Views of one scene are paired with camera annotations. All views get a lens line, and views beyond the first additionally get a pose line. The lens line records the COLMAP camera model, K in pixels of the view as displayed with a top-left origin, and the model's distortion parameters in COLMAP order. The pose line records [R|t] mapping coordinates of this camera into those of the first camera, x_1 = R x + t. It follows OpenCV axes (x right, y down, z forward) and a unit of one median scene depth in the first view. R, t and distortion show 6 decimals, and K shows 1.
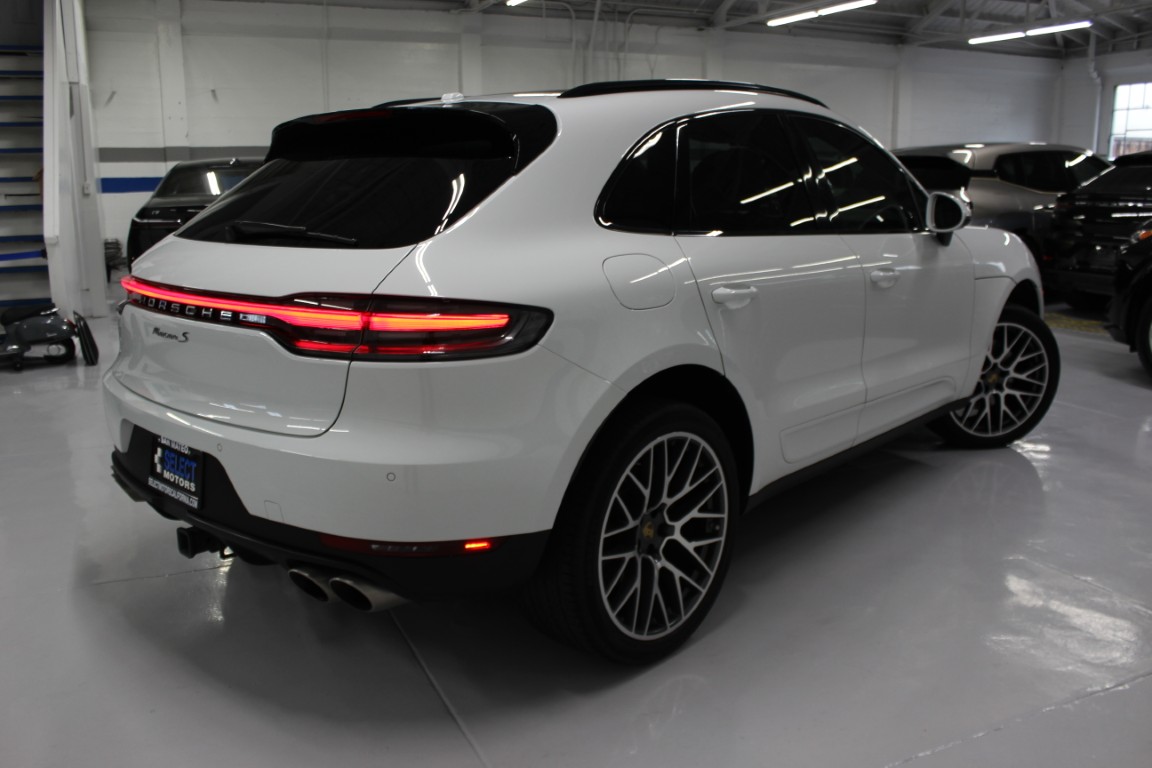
lens RADIAL K [[1018.8, 0, 576.0], [0, 1018.8, 384.0], [0, 0, 1]] dist [-0.197646, 0.196889]
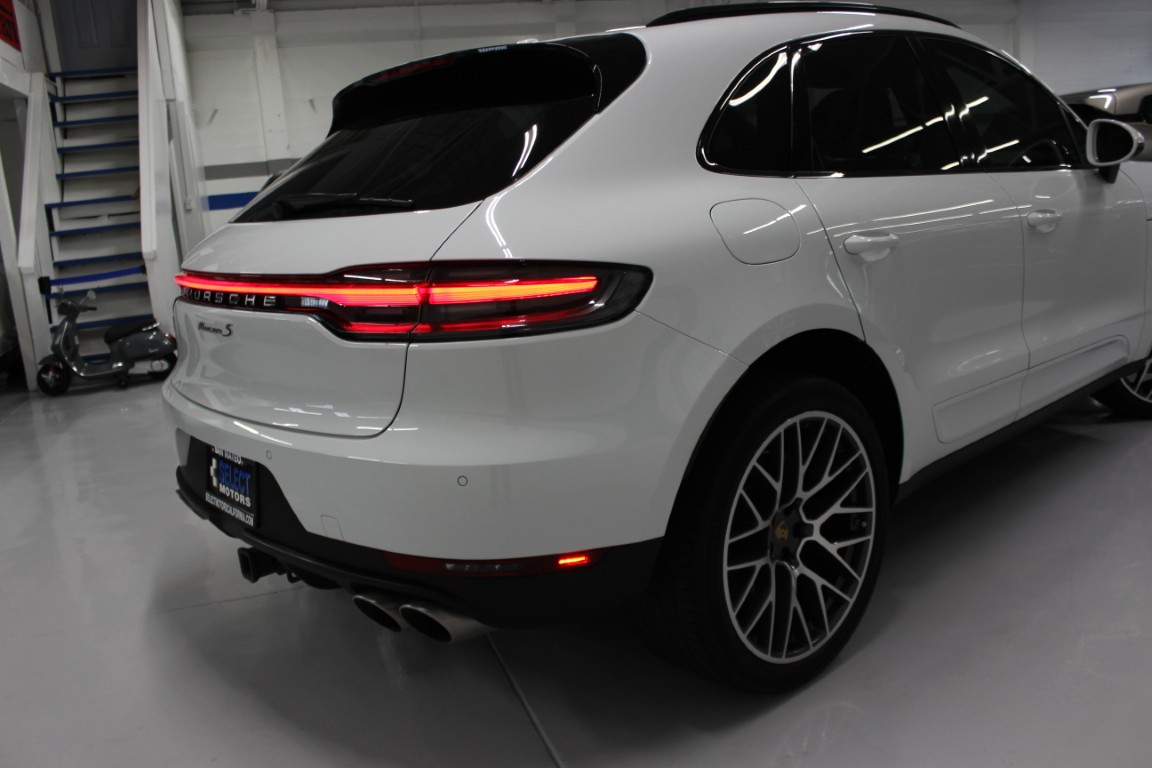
lens RADIAL K [[1018.8, 0, 576.0], [0, 1018.8, 384.0], [0, 0, 1]] dist [-0.197646, 0.196889]
pose [[0.991825, -0.050975, -0.116979, 0.006532], [0.051379, 0.998679, 0.000442, 0.014398], [0.116802, -0.006449, 0.993134, 0.159402]]
